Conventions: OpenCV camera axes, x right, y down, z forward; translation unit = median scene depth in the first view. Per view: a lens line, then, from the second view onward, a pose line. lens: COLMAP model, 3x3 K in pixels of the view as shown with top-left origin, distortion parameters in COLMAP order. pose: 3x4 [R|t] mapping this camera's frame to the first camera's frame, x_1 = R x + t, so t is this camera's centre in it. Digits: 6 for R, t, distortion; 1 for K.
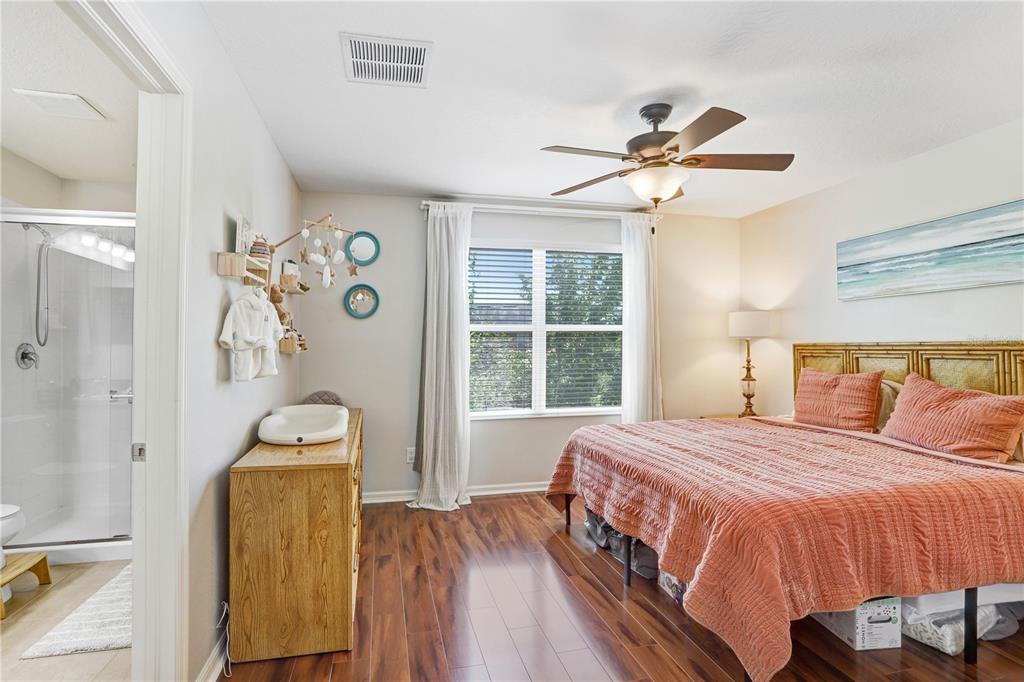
lens RADIAL K [[473.1, 0, 486.0], [0, 473.1, 339.3], [0, 0, 1]] dist [-0.019747, 0.000061]
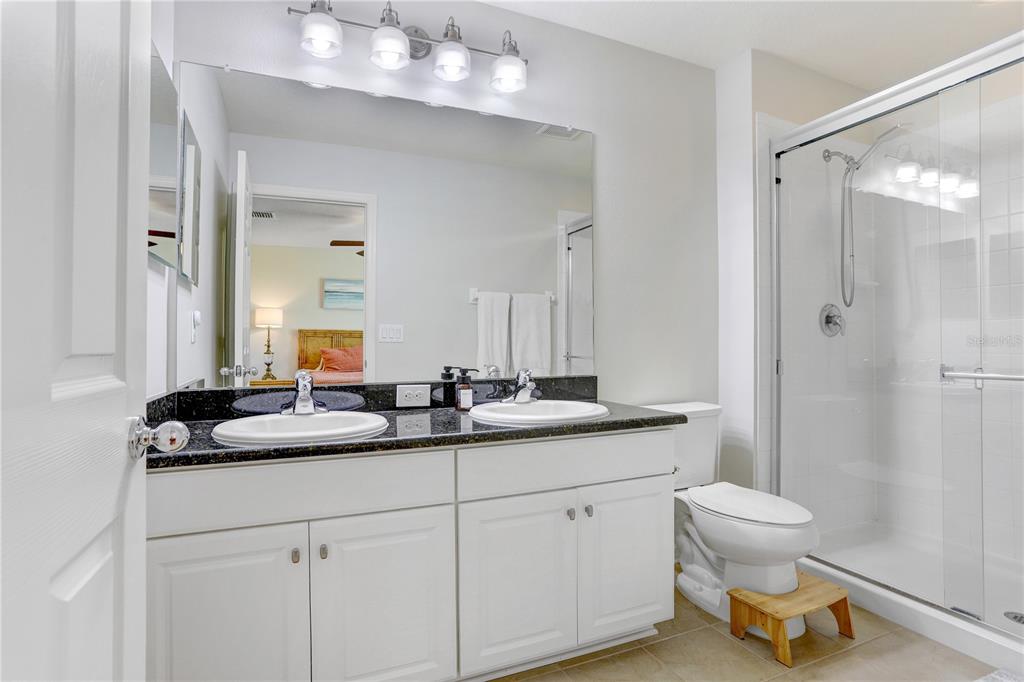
lens RADIAL K [[519.2, 0, 512.0], [0, 519.2, 341.0], [0, 0, 1]] dist [-0.000247, 0.000254]
pose [[0.203988, -0.005380, -0.978959, -0.249848], [0.017083, 0.999852, -0.001936, 0.069830], [0.978824, -0.016329, 0.204049, 0.305171]]
